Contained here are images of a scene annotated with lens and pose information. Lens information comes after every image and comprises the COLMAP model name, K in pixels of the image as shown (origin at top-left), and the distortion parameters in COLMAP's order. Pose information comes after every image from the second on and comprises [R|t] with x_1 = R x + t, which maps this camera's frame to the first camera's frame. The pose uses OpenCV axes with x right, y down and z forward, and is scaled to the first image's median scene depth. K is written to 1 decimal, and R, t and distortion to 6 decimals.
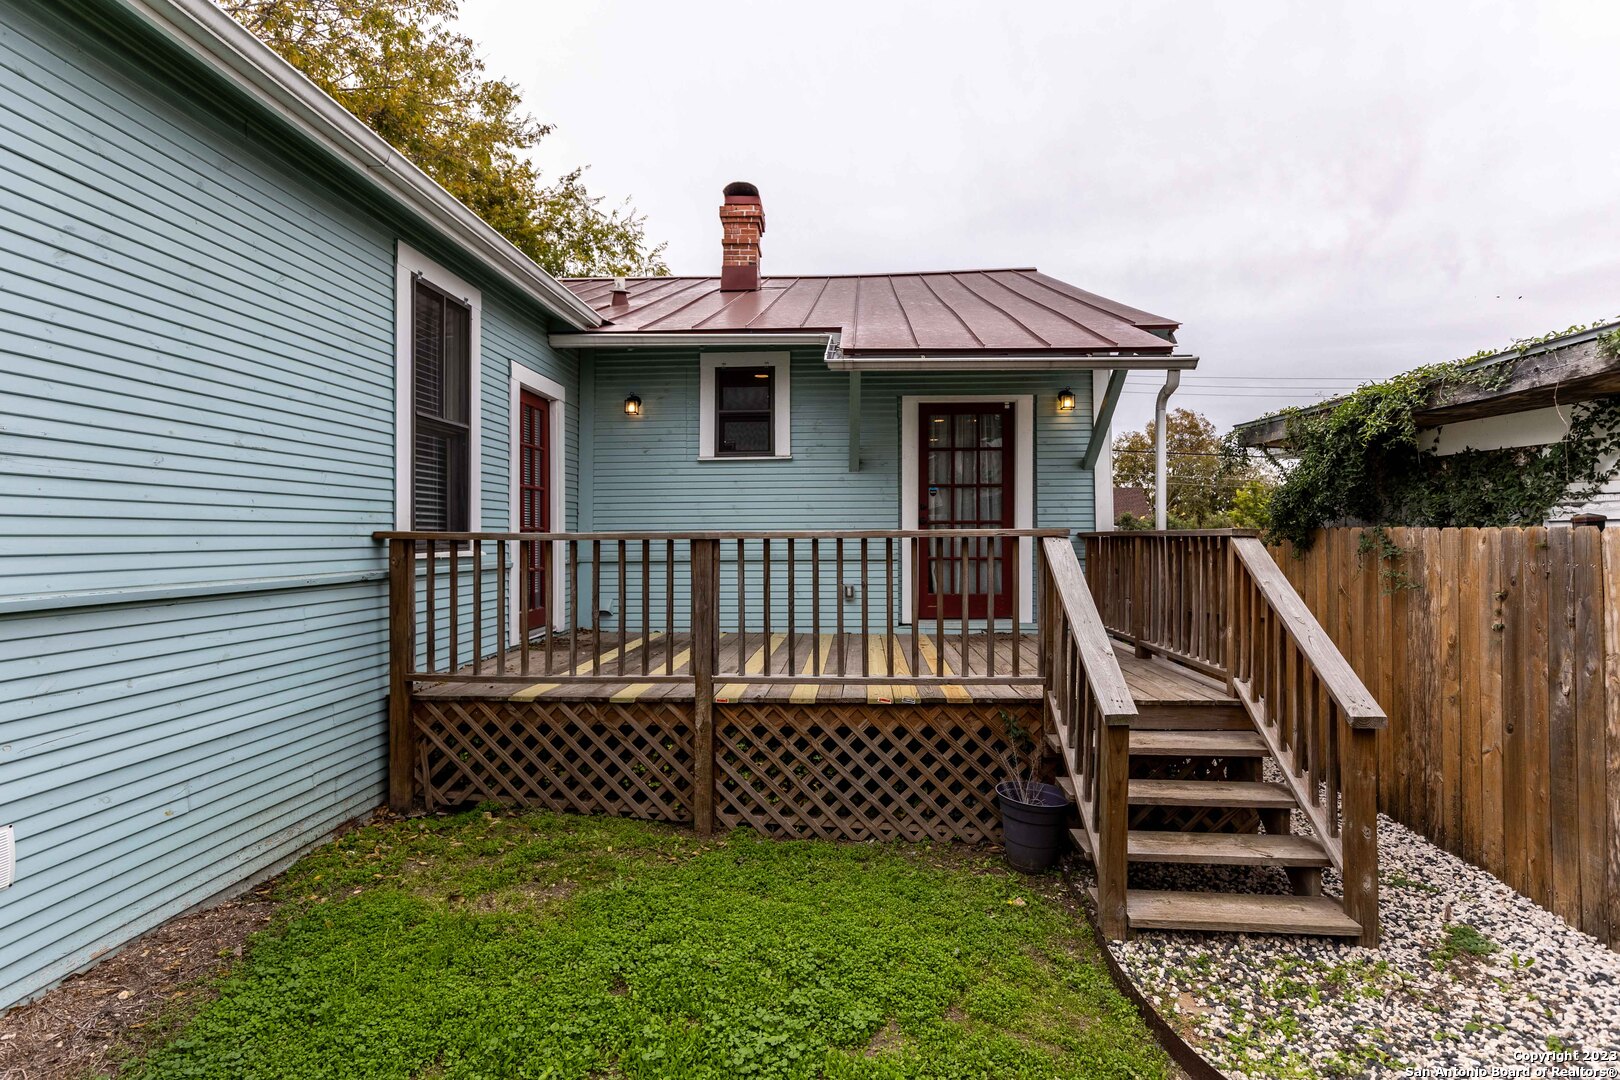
lens RADIAL K [[812.1, 0, 818.6], [0, 812.1, 537.9], [0, 0, 1]] dist [0.003419, 0.000417]
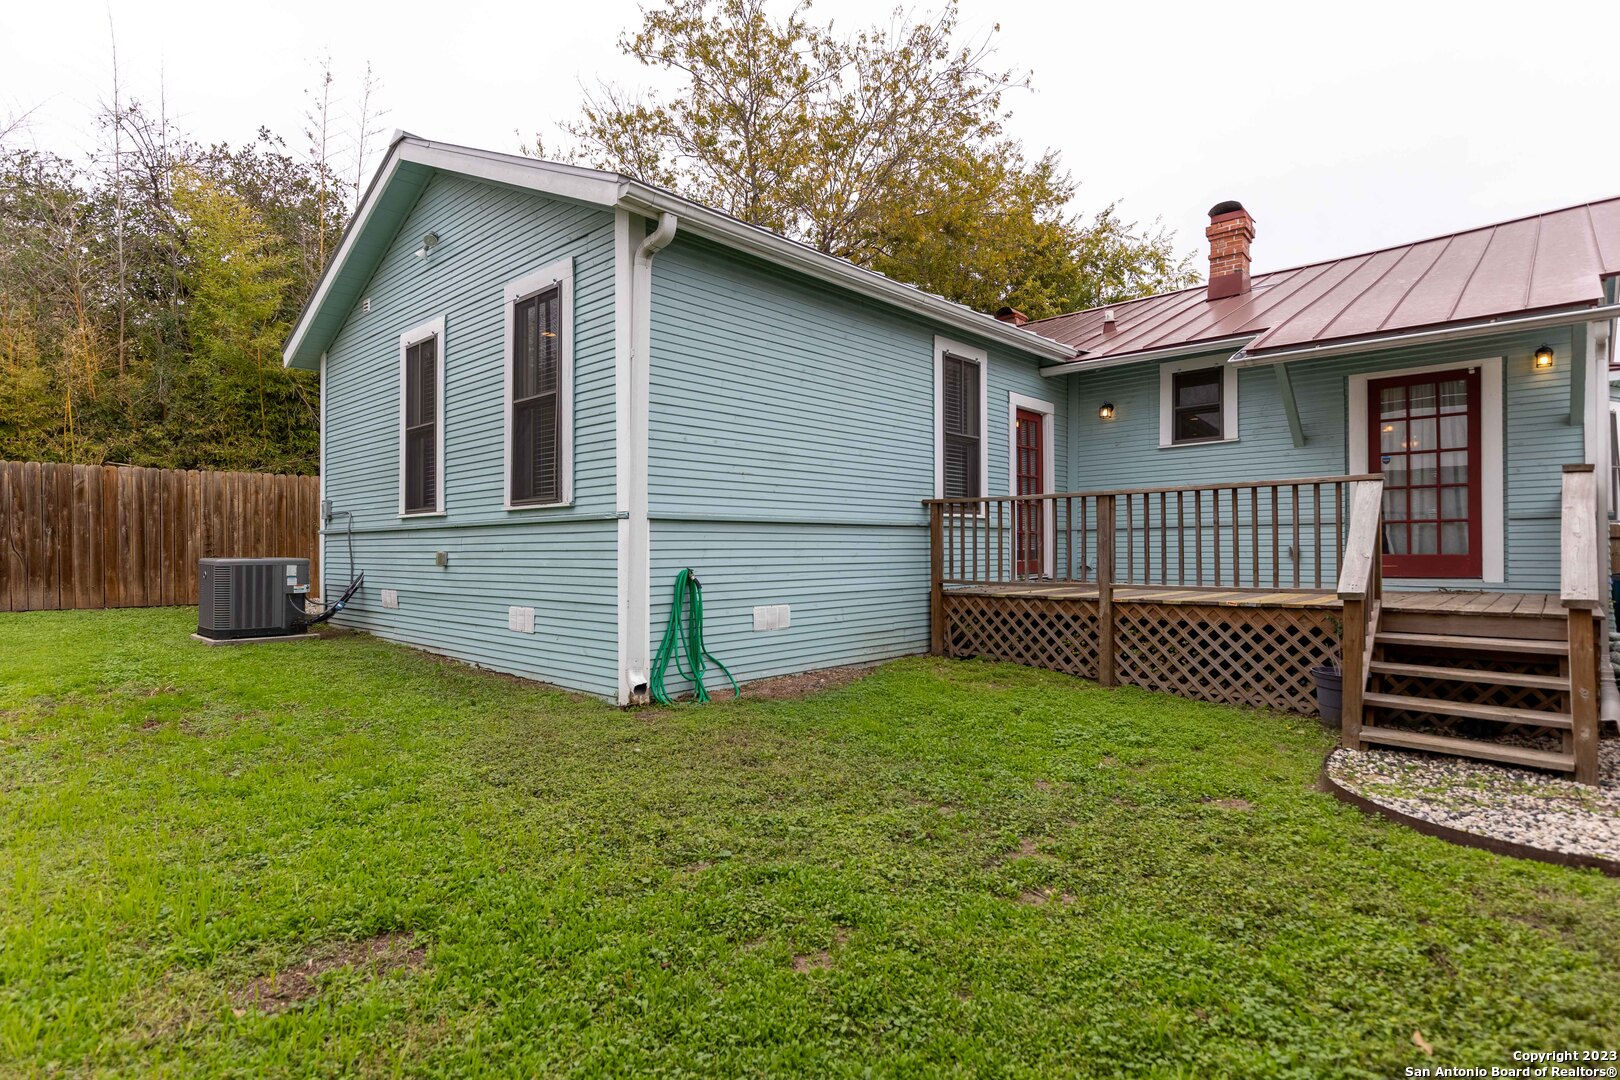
lens RADIAL K [[812.1, 0, 818.6], [0, 812.1, 537.9], [0, 0, 1]] dist [0.003419, 0.000417]
pose [[0.773017, -0.011072, -0.634289, 0.412529], [0.004002, 0.999913, -0.012578, 0.098016], [0.634373, 0.007184, 0.772994, -0.534738]]
